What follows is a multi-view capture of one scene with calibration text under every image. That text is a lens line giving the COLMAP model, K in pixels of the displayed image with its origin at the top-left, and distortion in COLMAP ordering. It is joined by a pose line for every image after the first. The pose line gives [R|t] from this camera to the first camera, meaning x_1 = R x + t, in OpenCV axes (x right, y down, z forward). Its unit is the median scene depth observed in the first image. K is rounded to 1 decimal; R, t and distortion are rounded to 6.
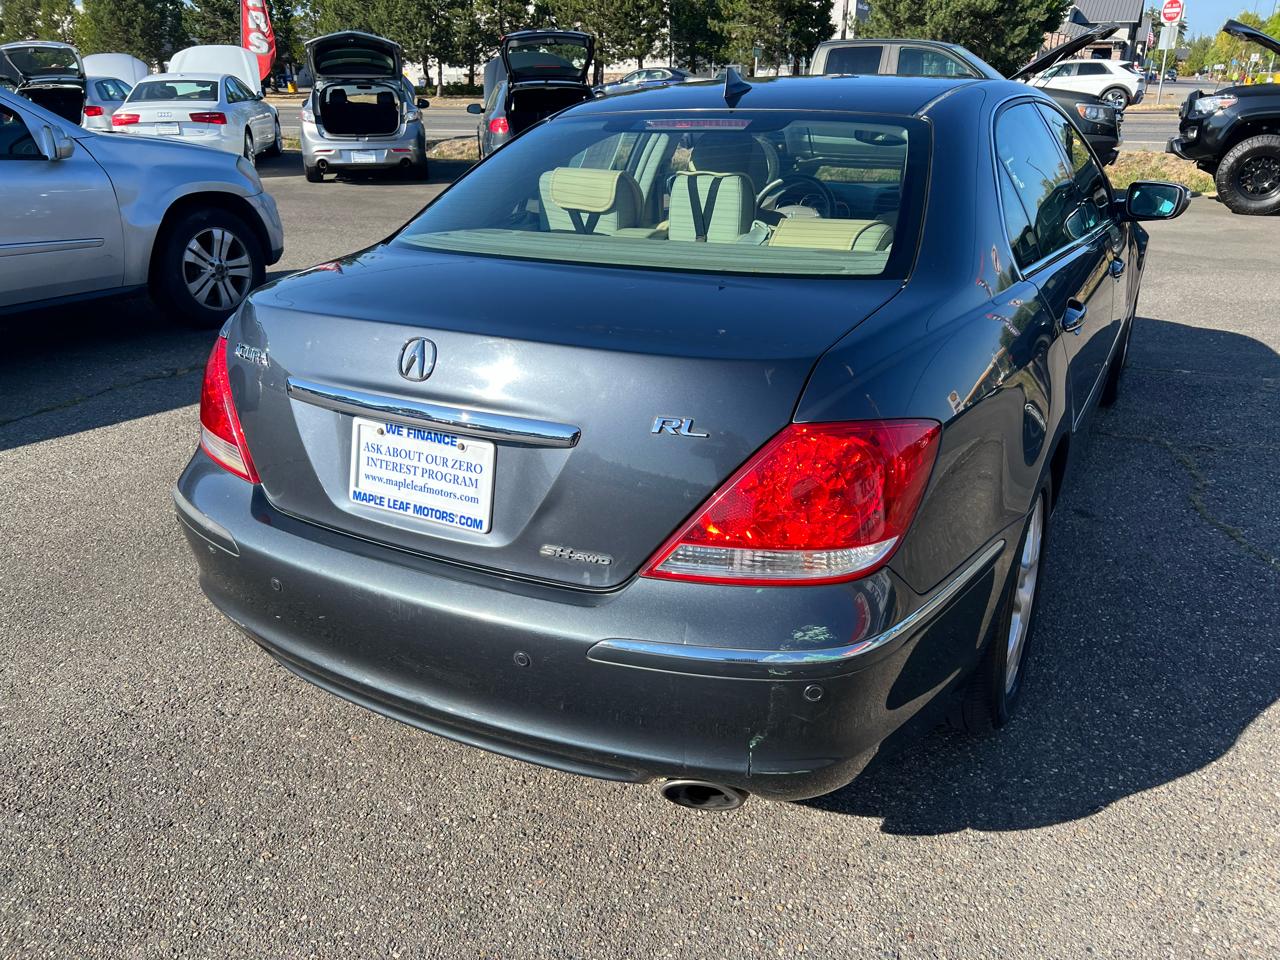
lens RADIAL K [[964.8, 0, 630.8], [0, 964.8, 489.9], [0, 0, 1]] dist [0.052585, -0.058012]
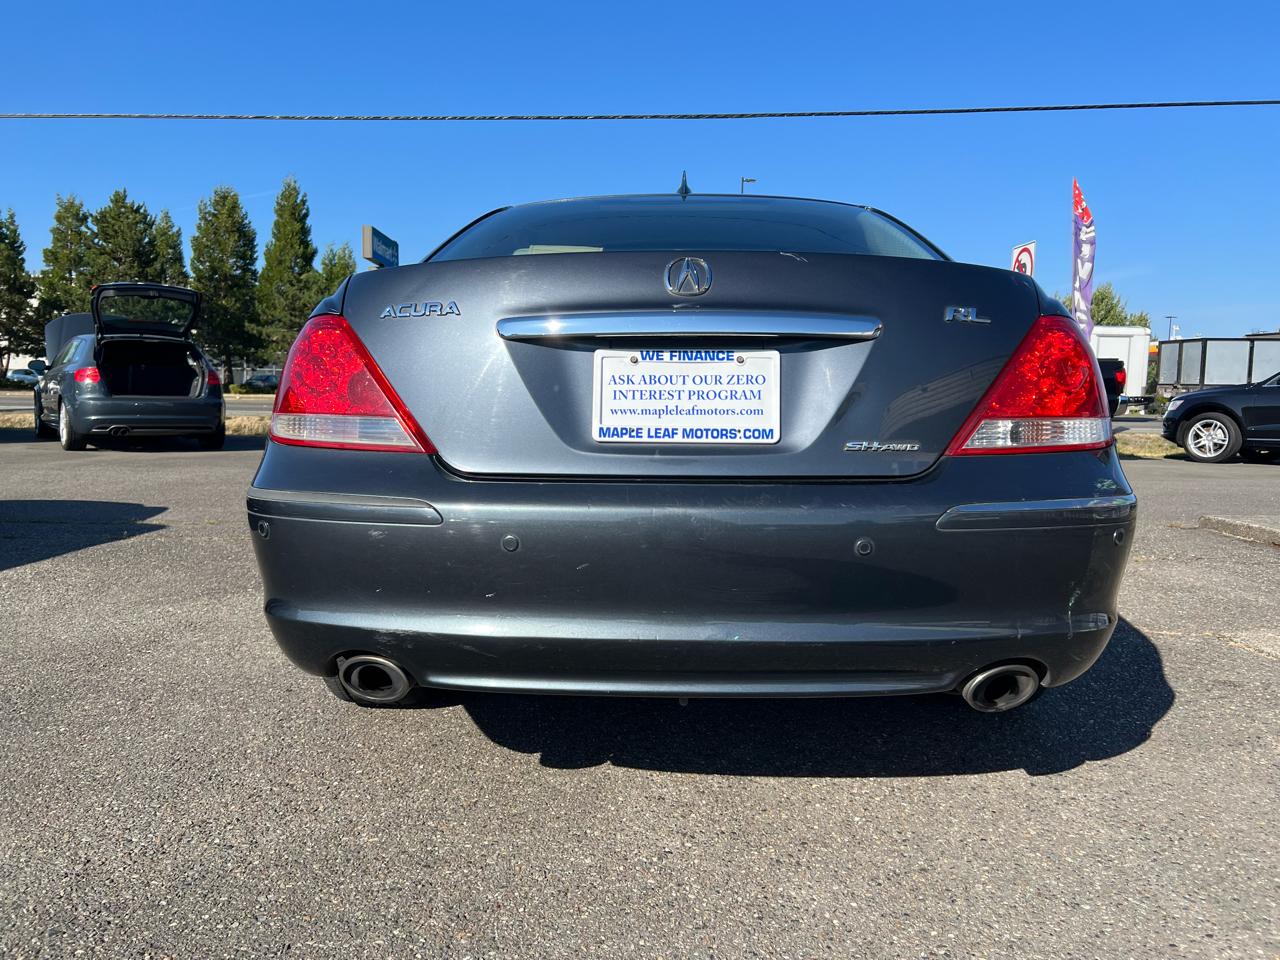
lens RADIAL K [[964.8, 0, 647.2], [0, 964.8, 490.1], [0, 0, 1]] dist [0.052585, -0.058012]
pose [[0.885594, -0.020587, 0.464003, -0.444495], [0.157010, 0.953474, -0.257363, 0.198024], [-0.437116, 0.300772, 0.847623, 0.150491]]
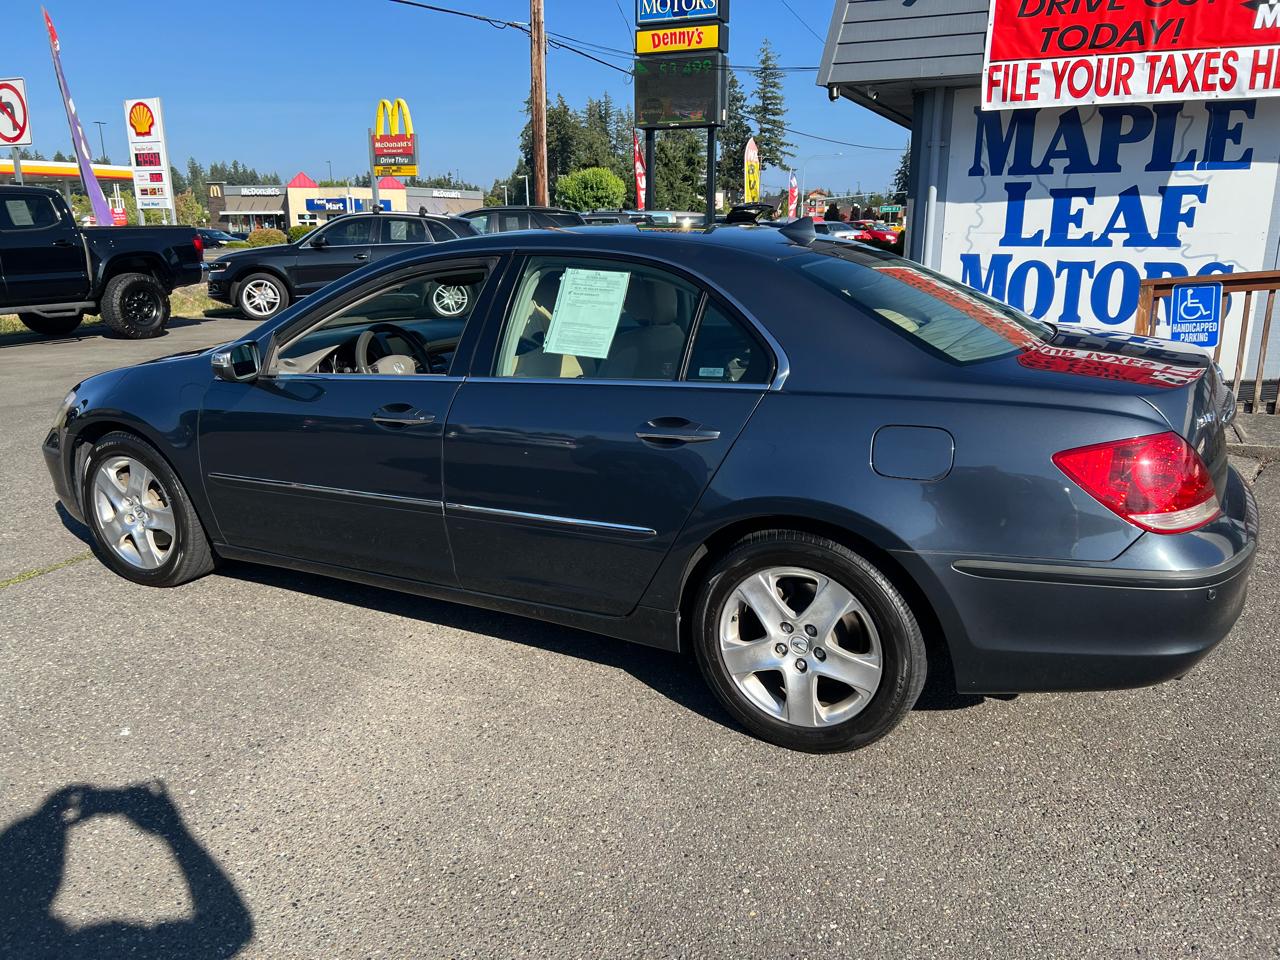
lens RADIAL K [[964.8, 0, 644.0], [0, 964.8, 483.2], [0, 0, 1]] dist [0.052585, -0.058012]
pose [[-0.035625, -0.249670, 0.967675, -1.191237], [0.391433, 0.887439, 0.243379, -0.487217], [-0.919517, 0.387450, 0.066114, 1.177987]]
